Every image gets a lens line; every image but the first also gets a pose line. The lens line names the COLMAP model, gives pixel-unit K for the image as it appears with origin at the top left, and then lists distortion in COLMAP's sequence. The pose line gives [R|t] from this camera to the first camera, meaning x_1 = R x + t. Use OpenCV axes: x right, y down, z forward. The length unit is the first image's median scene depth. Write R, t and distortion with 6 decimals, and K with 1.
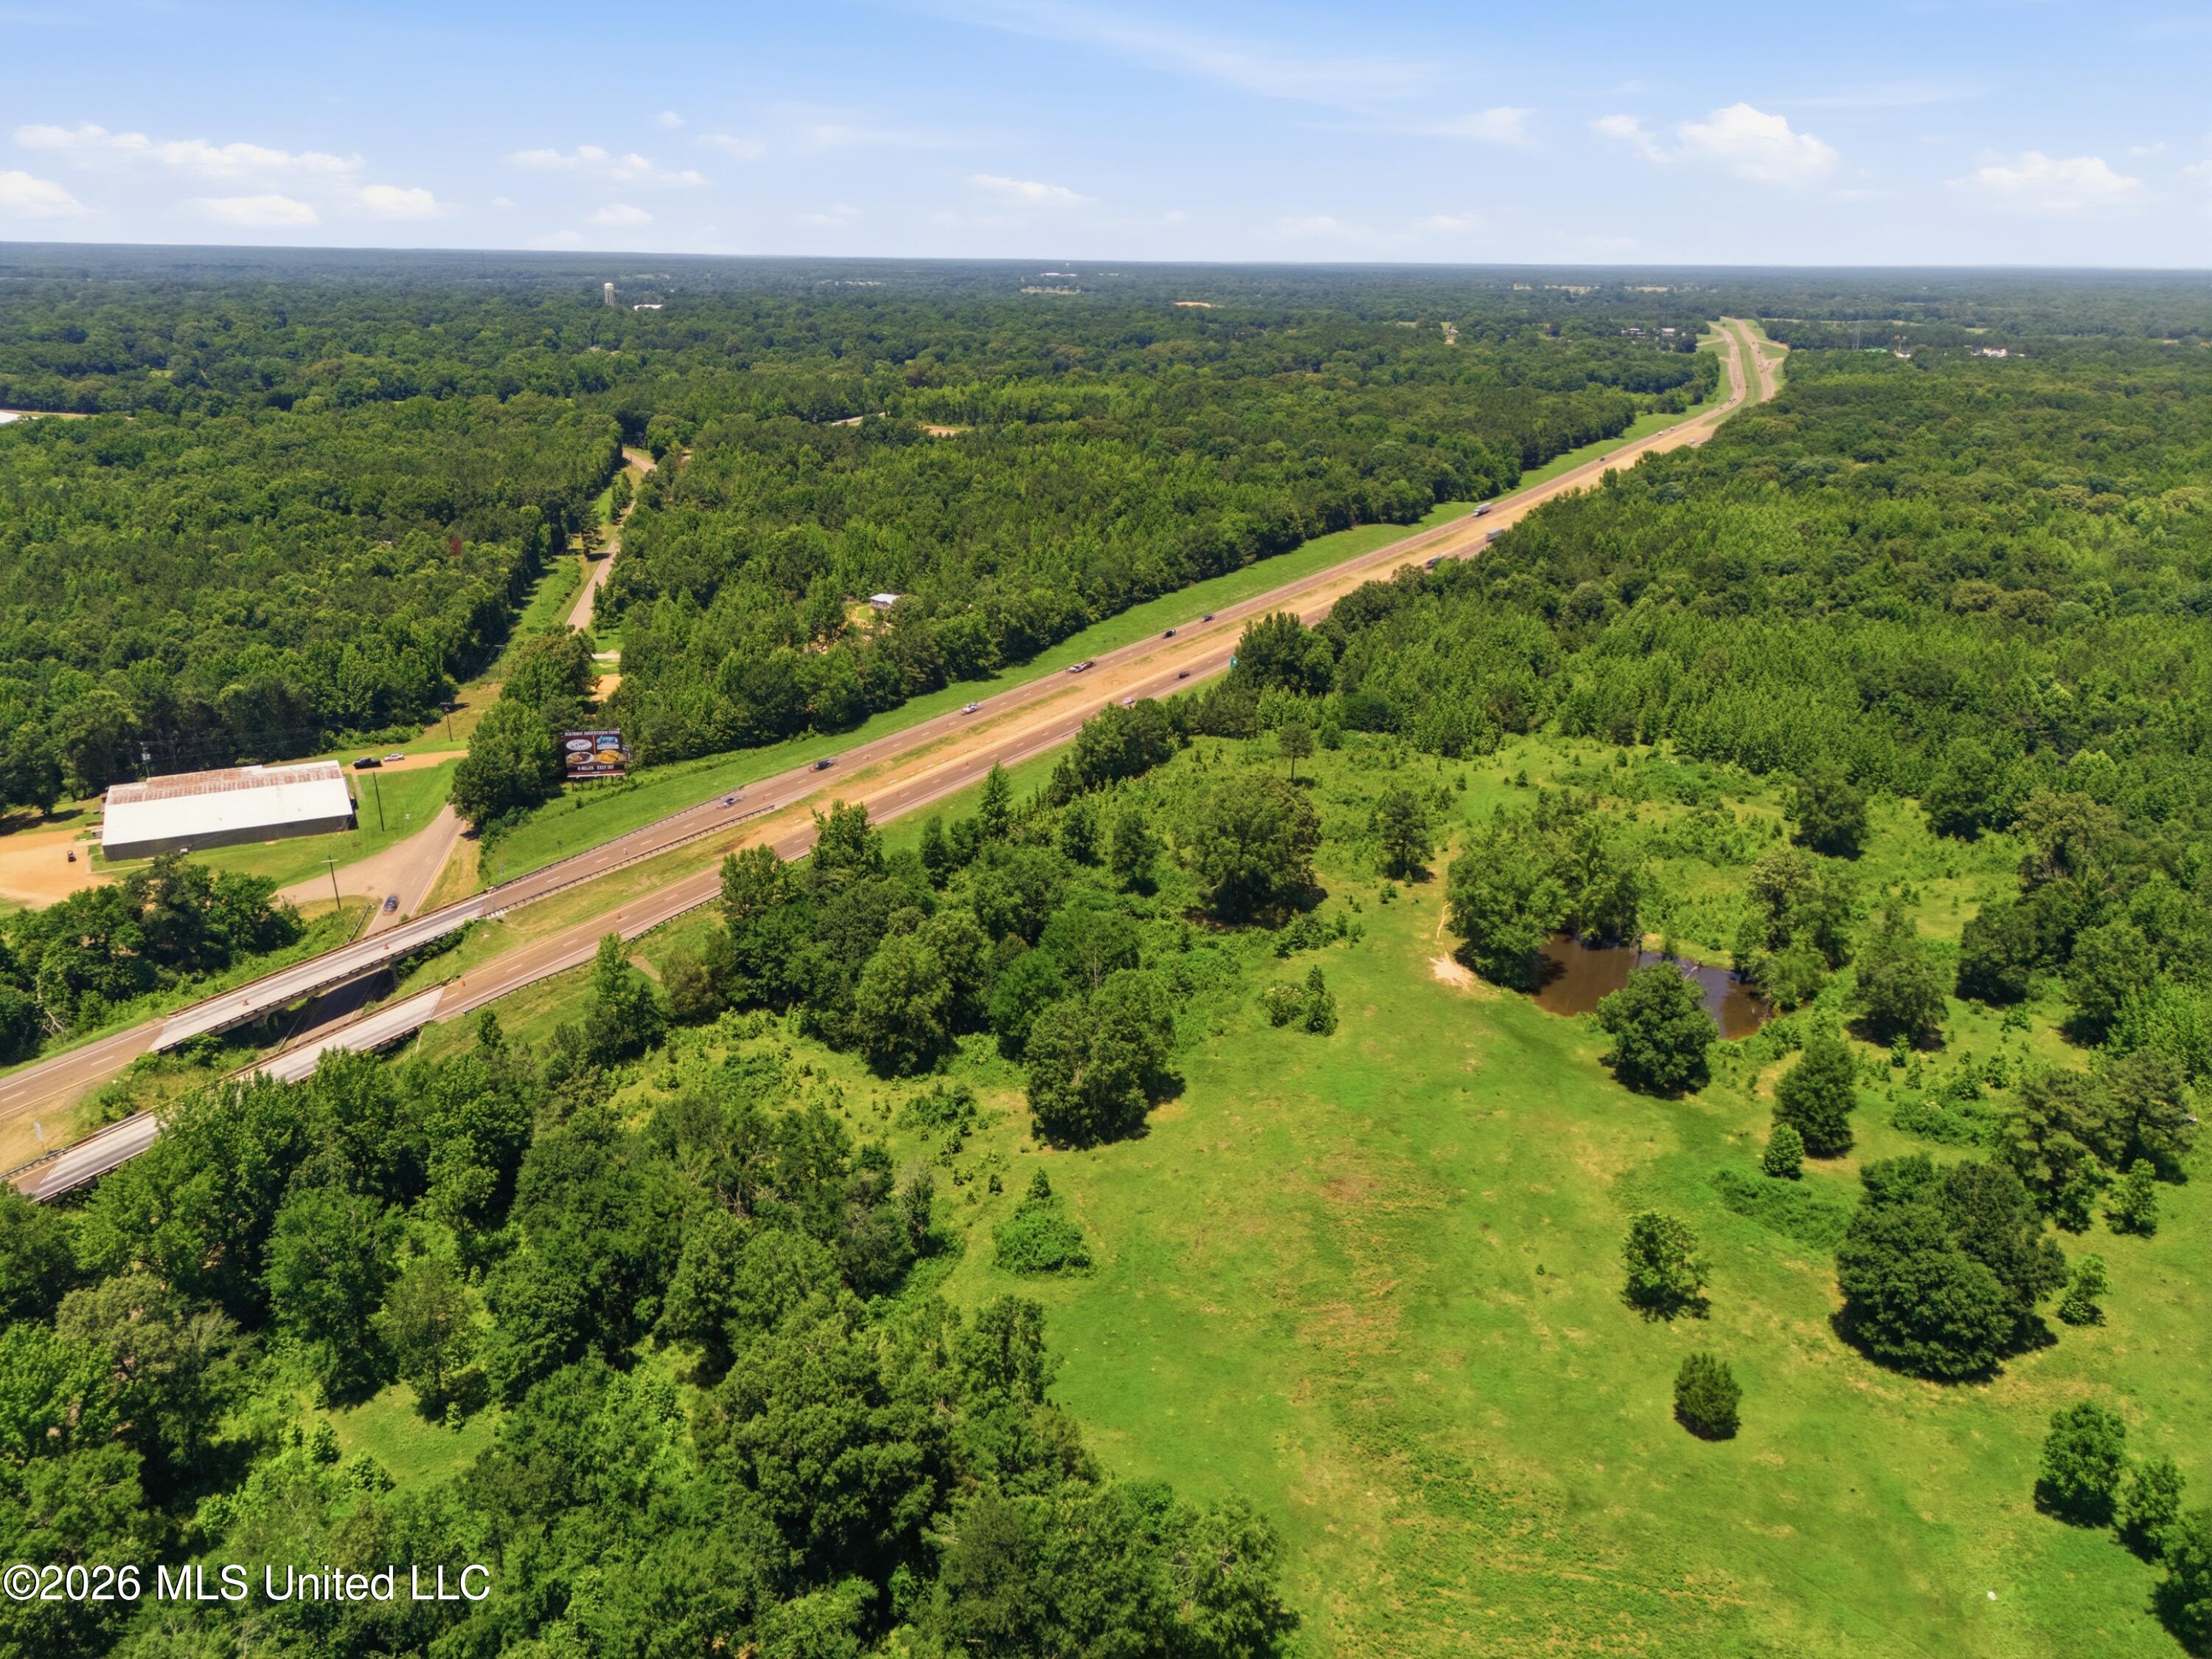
lens RADIAL K [[1656.2, 0, 1106.0], [0, 1656.2, 829.5], [0, 0, 1]] dist [0.087996, -0.116245]
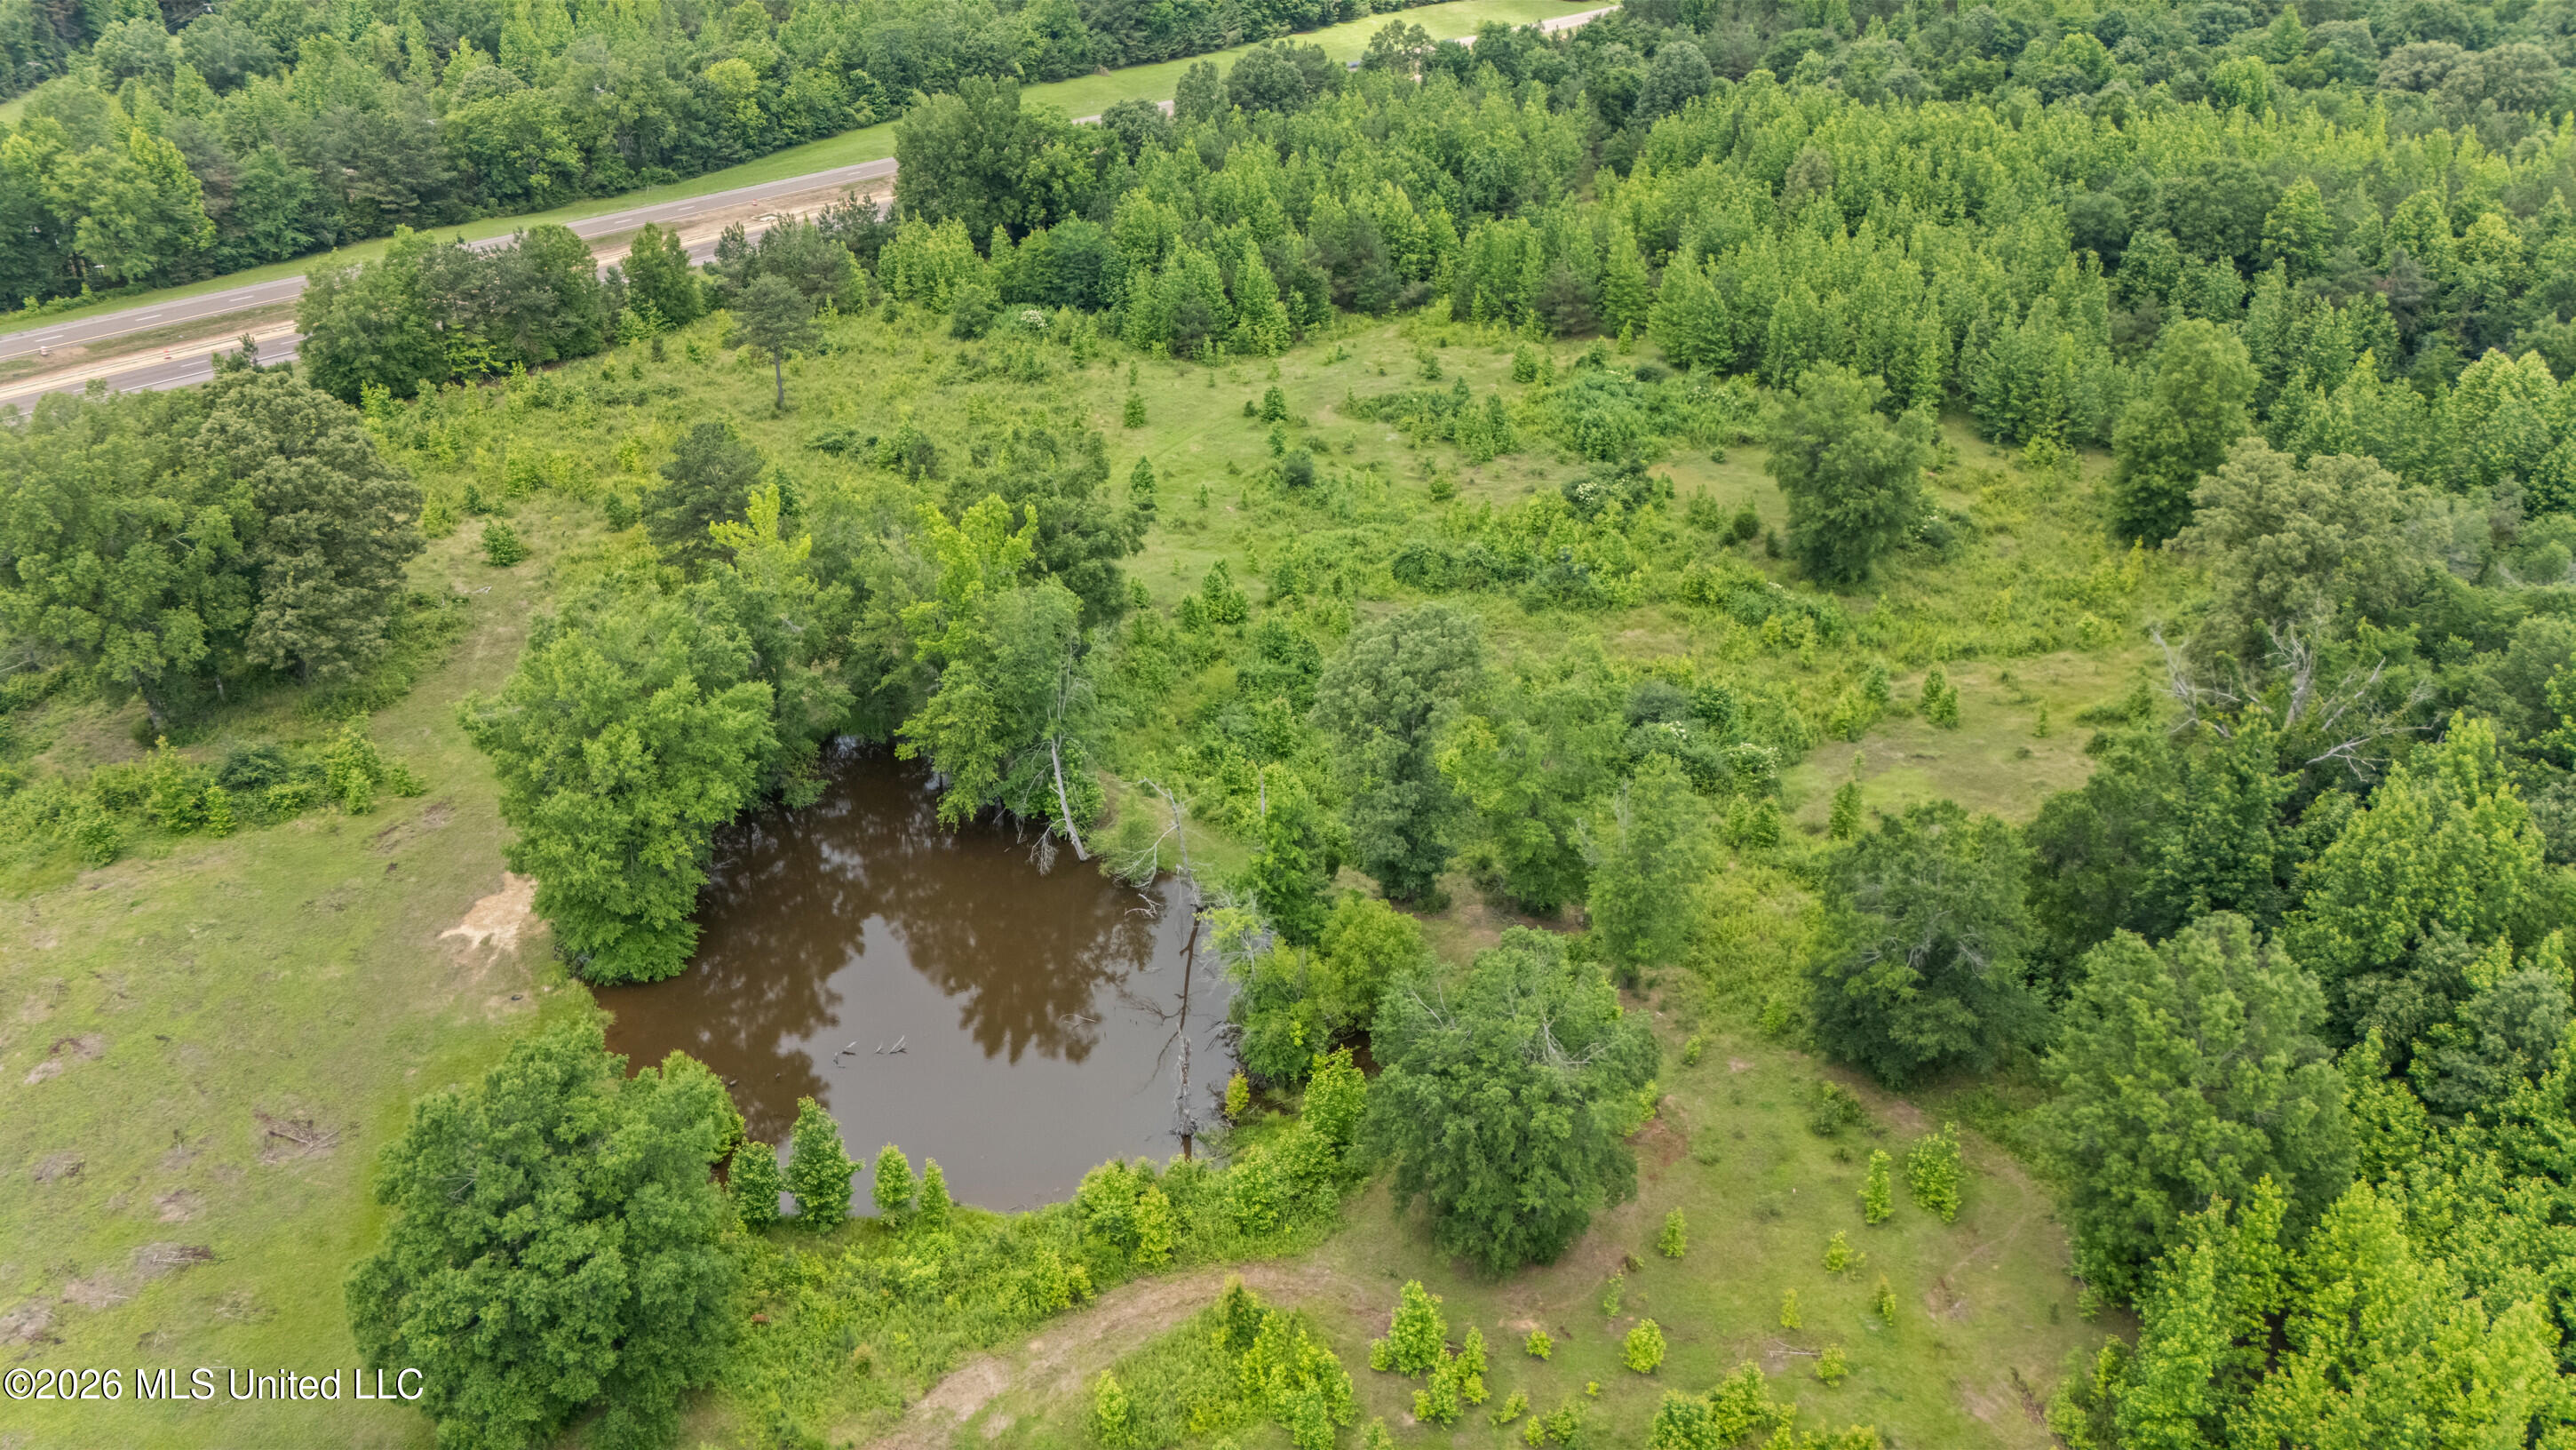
lens RADIAL K [[1931.3, 0, 1298.9], [0, 1931.3, 724.5], [0, 0, 1]] dist [0.065469, -0.038898]
pose [[0.994500, 0.028983, -0.100648, 0.516657], [-0.015360, 0.990920, 0.133574, -0.022265], [0.103605, -0.131294, 0.985915, 0.708144]]
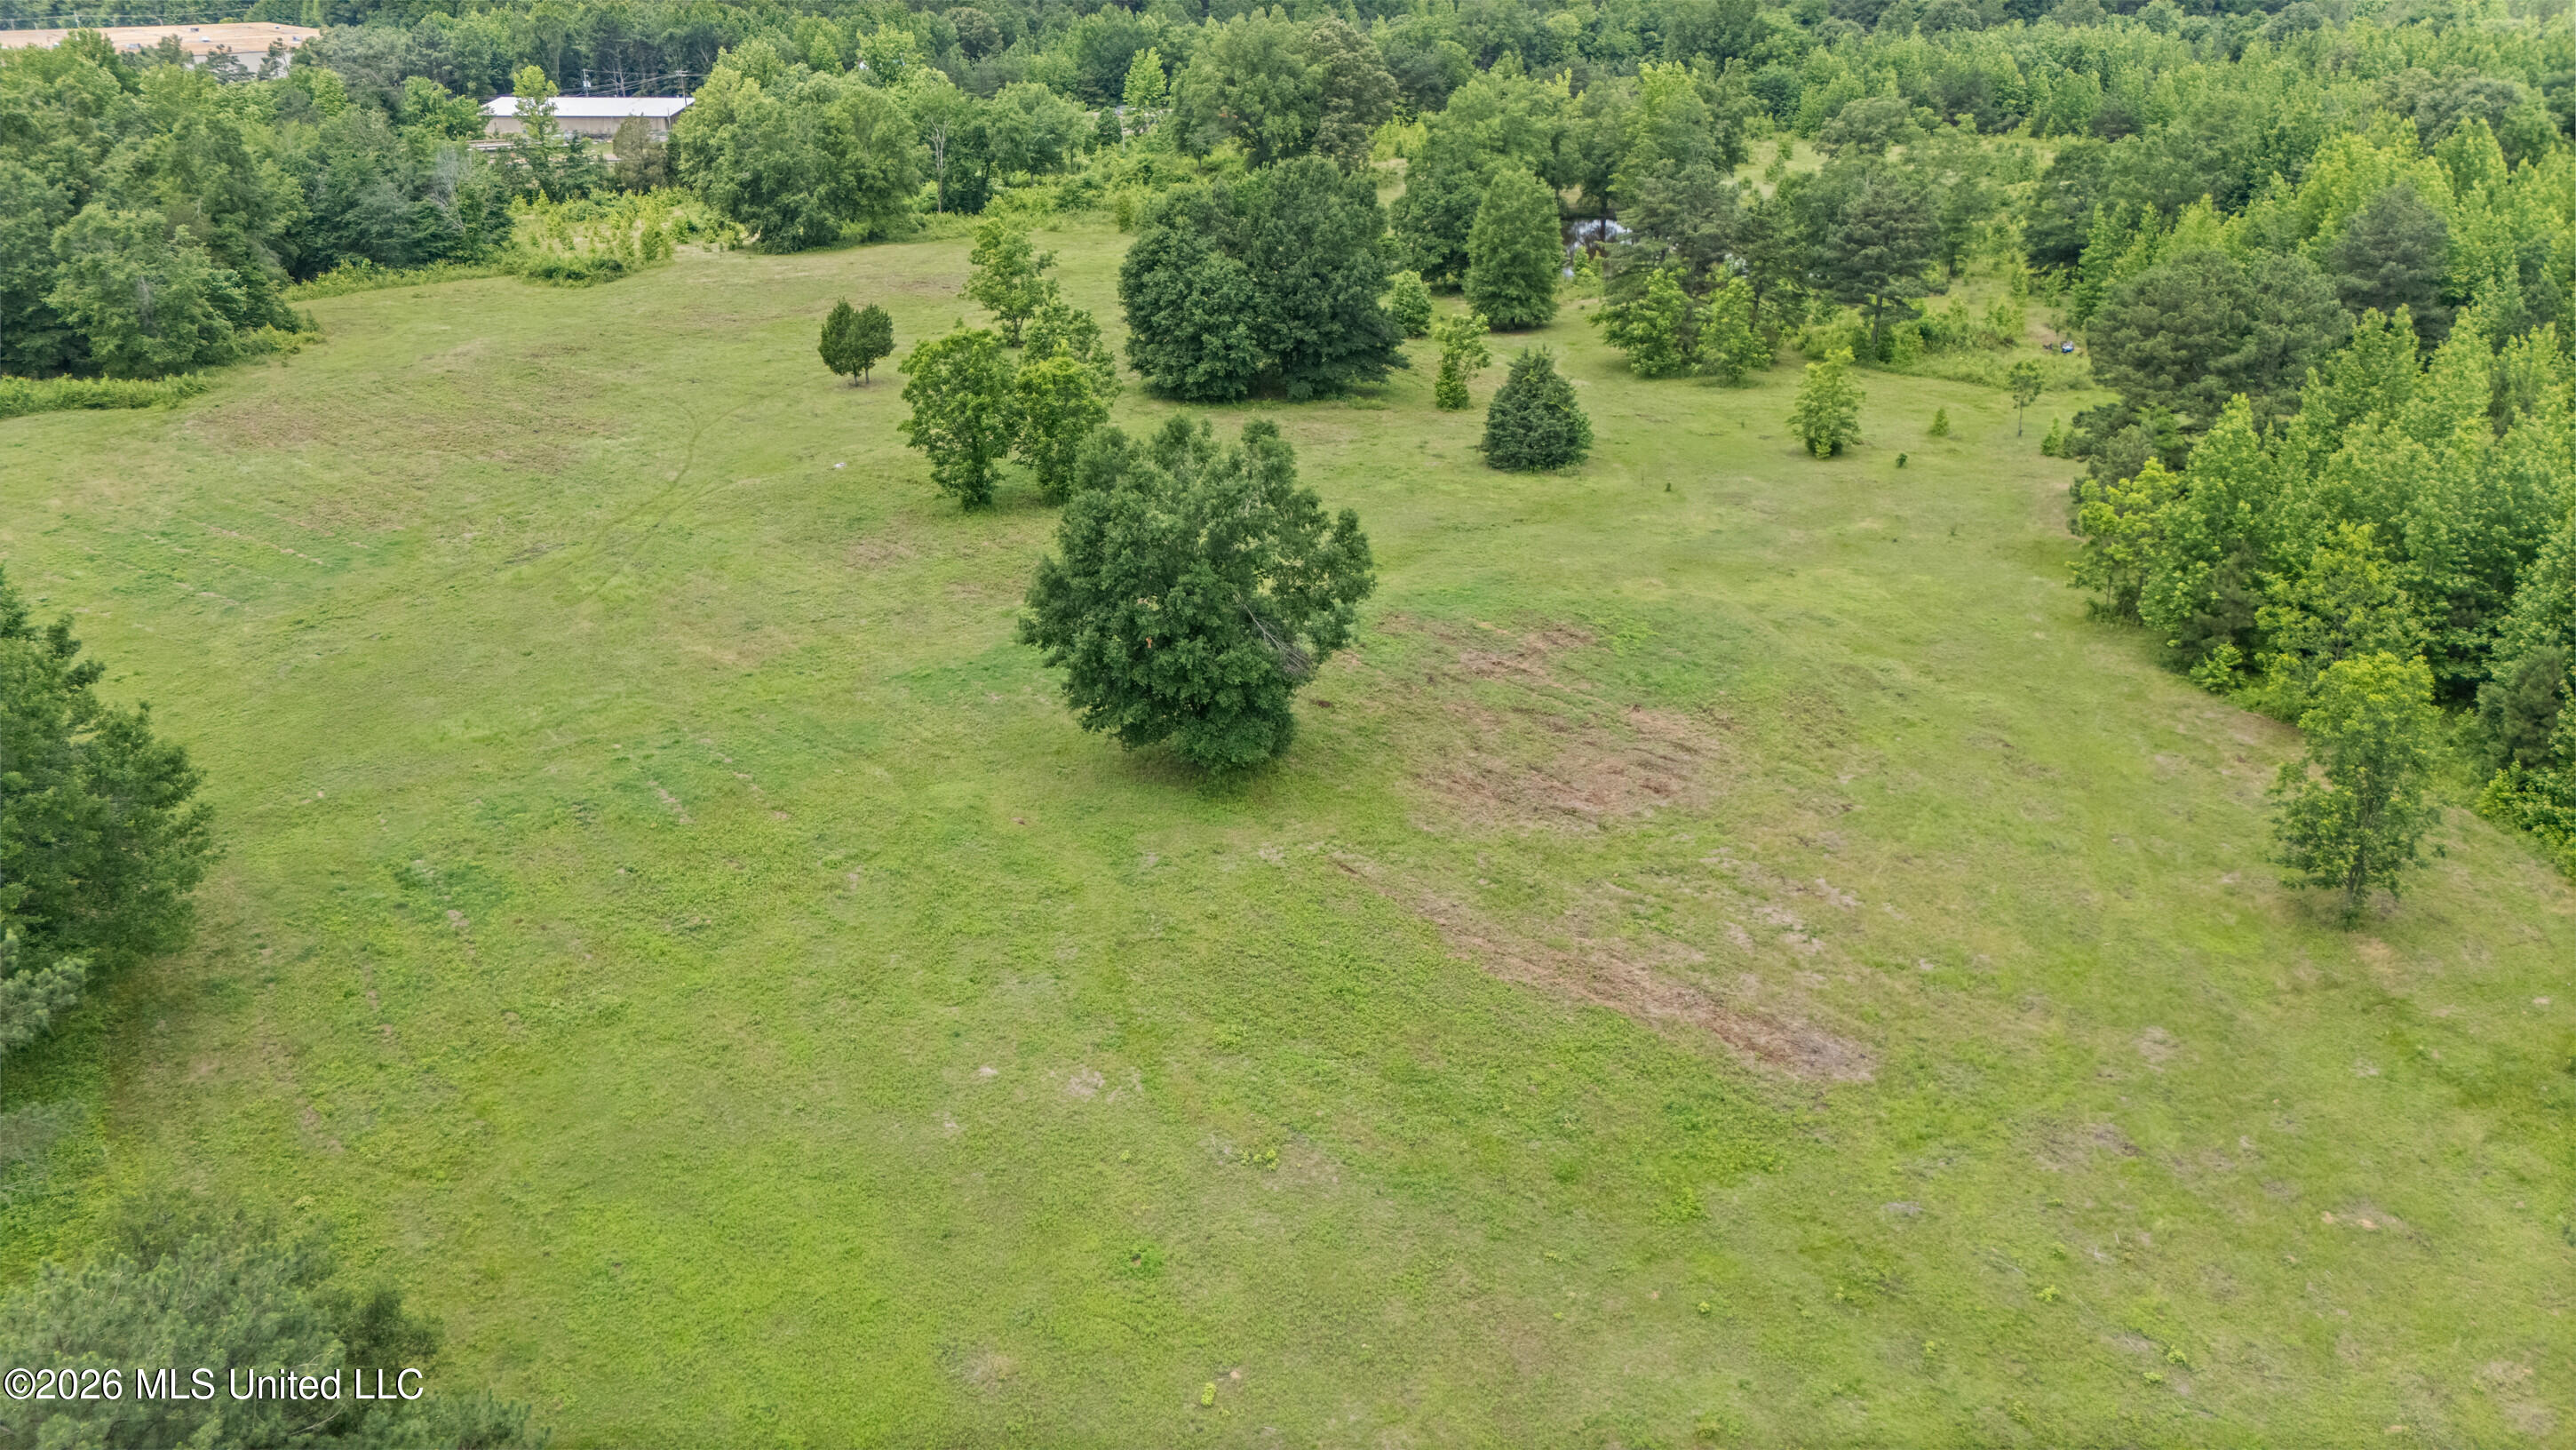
lens RADIAL K [[1931.3, 0, 1298.9], [0, 1931.3, 724.5], [0, 0, 1]] dist [0.065469, -0.038898]
pose [[0.880503, 0.174428, -0.440783, 0.737154], [-0.147243, 0.984484, 0.095450, 0.286765], [0.450593, -0.019142, 0.892524, 0.158045]]
